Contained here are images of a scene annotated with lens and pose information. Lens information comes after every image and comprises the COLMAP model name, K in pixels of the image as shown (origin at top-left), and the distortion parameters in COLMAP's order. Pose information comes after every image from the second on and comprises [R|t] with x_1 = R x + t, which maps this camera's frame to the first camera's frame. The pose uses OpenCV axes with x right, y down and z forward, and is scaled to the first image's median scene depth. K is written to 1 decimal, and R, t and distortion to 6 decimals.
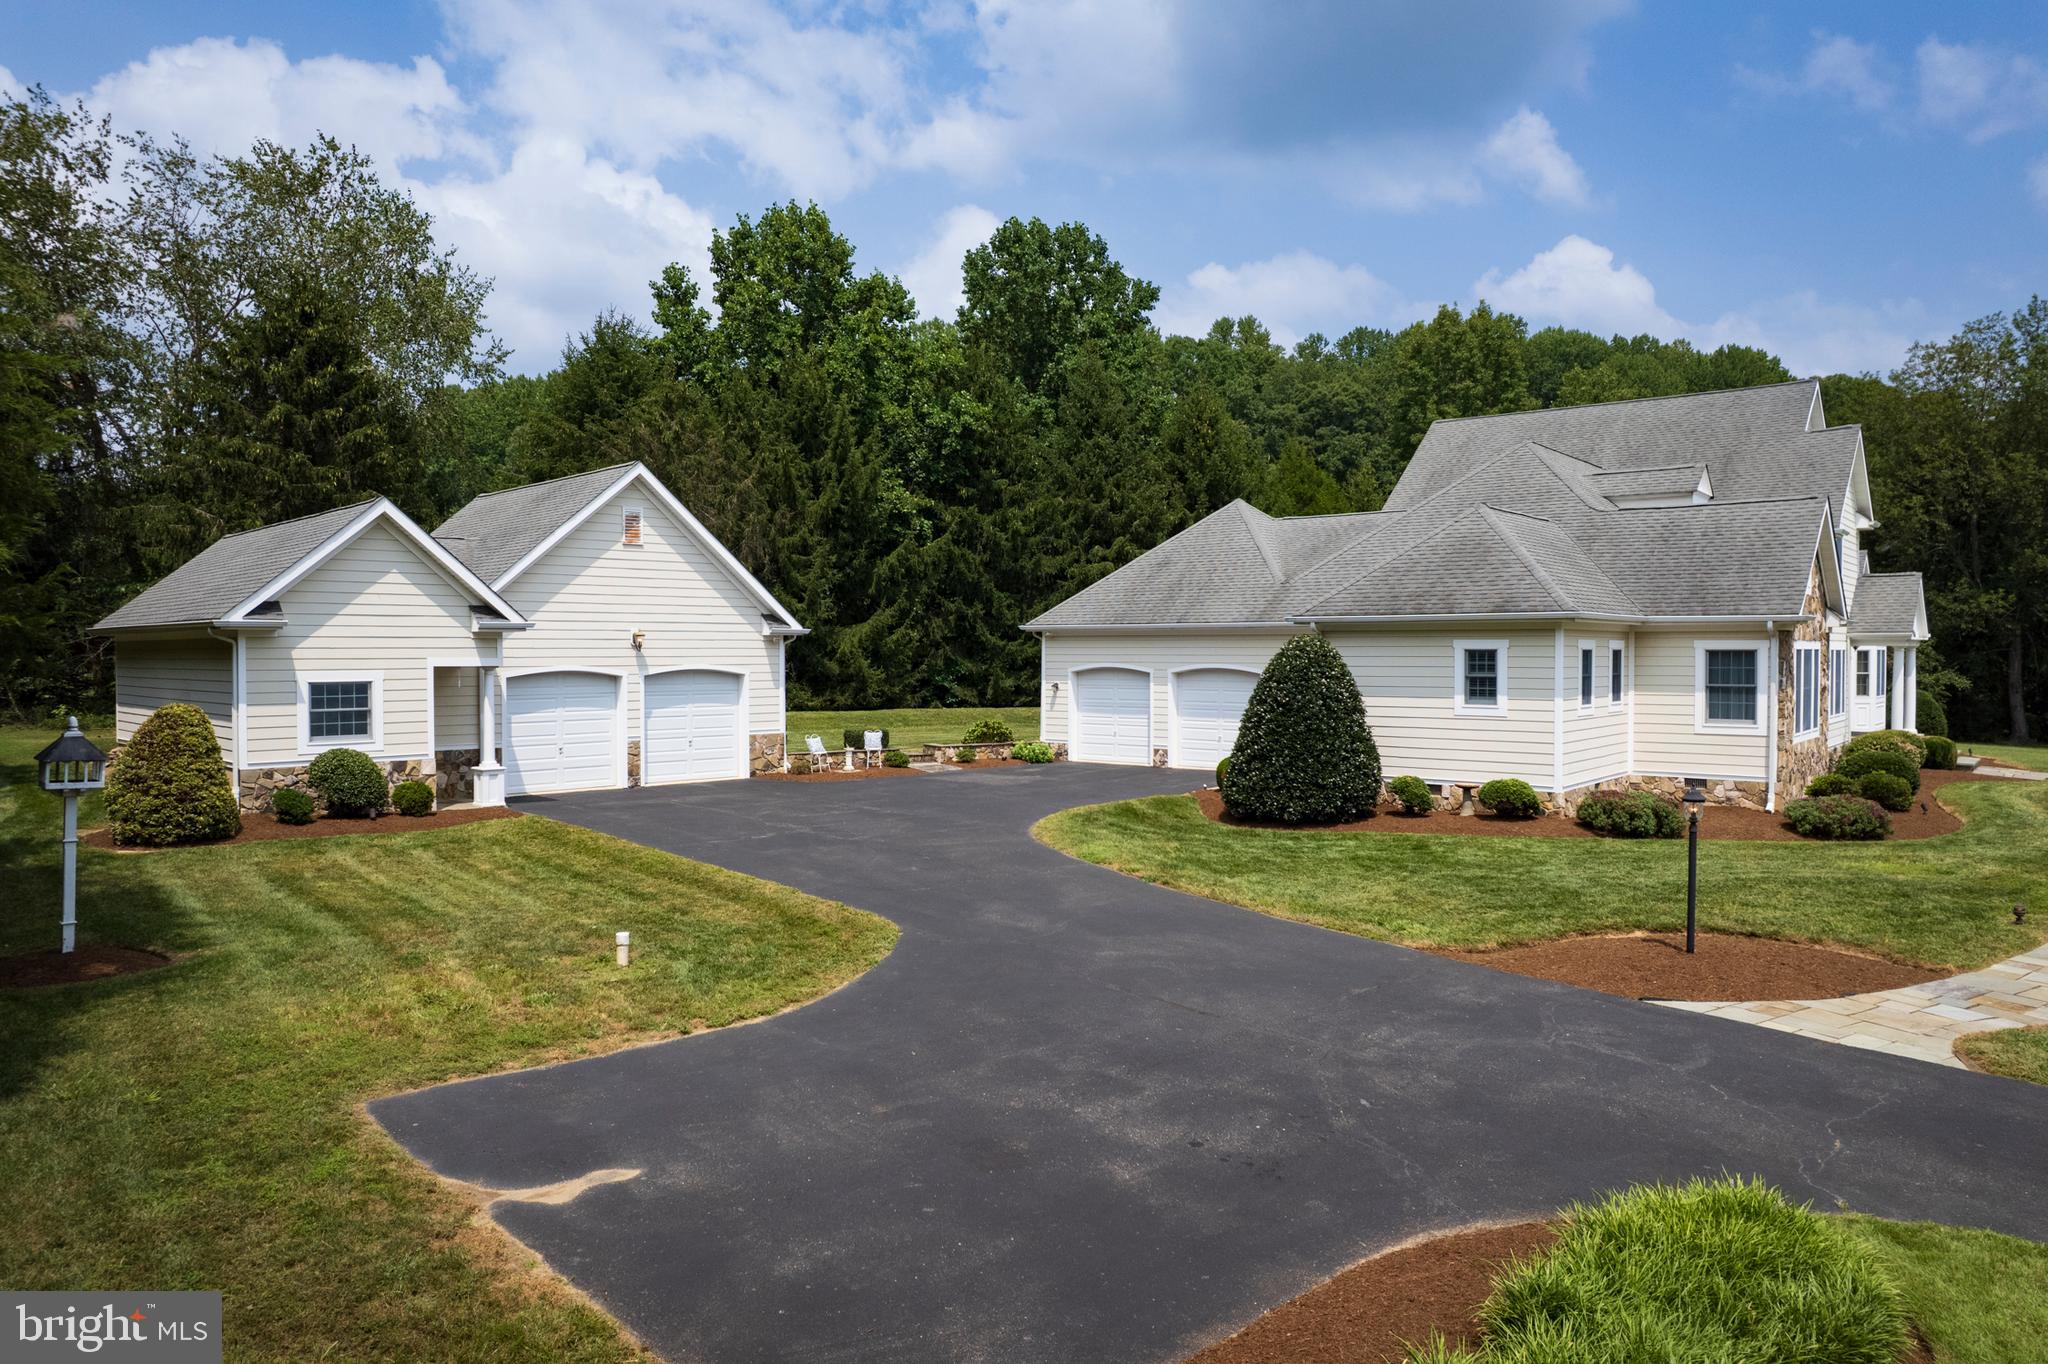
lens RADIAL K [[1297.1, 0, 1021.5], [0, 1297.1, 655.4], [0, 0, 1]] dist [-0.000320, 0.000084]
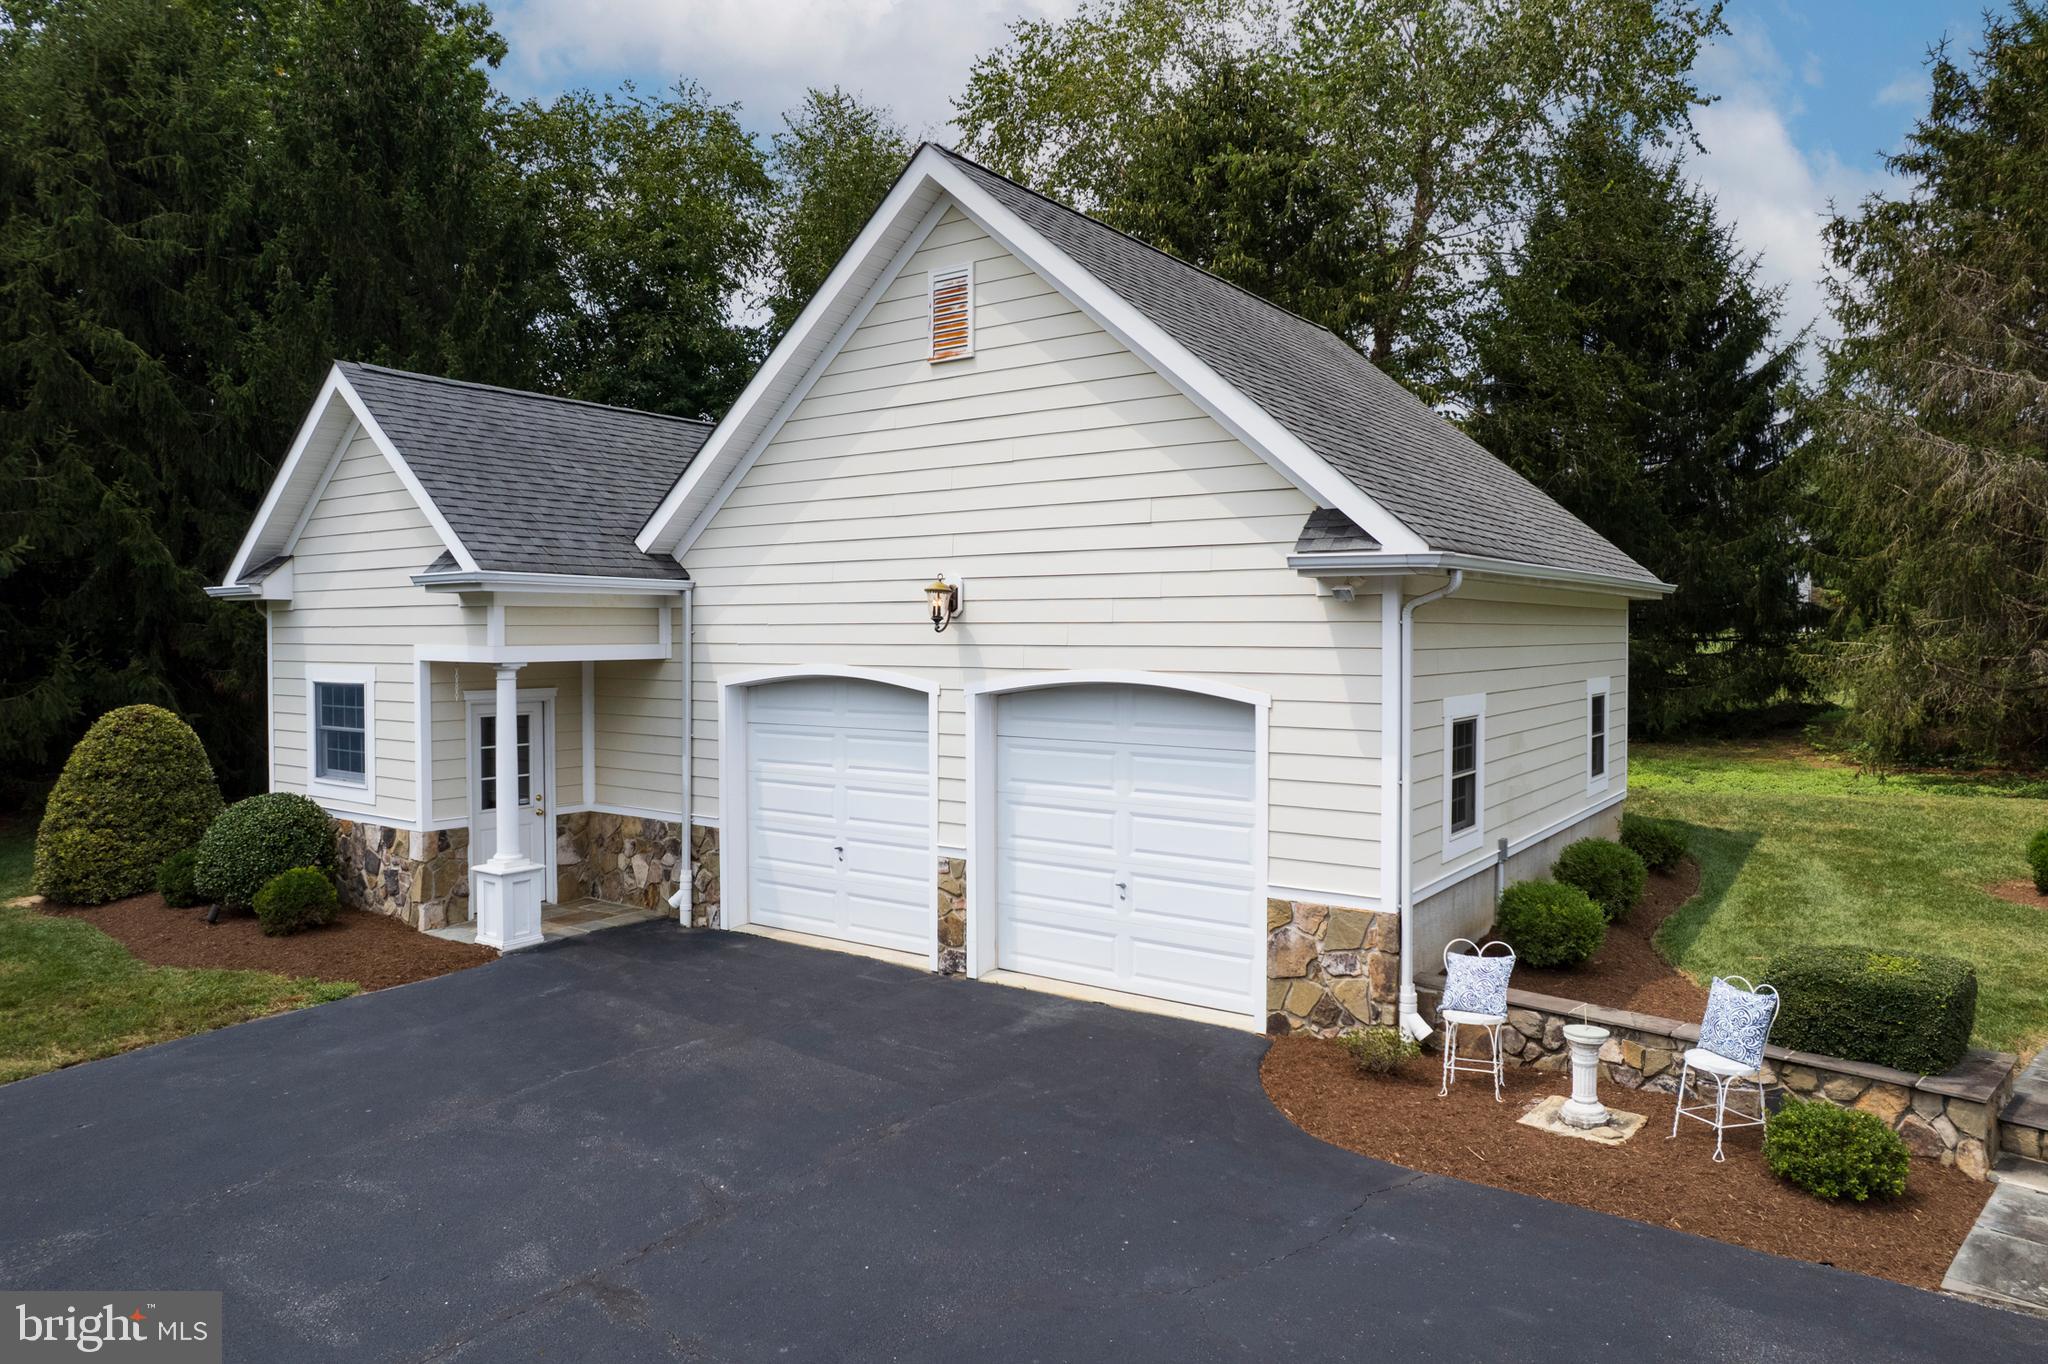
lens RADIAL K [[1297.1, 0, 1021.5], [0, 1297.1, 655.4], [0, 0, 1]] dist [-0.000320, 0.000084]
pose [[0.188033, 0.013773, -0.982066, 0.092946], [-0.008047, 0.999890, 0.012482, -0.000826], [0.982130, 0.005556, 0.188123, 0.944968]]
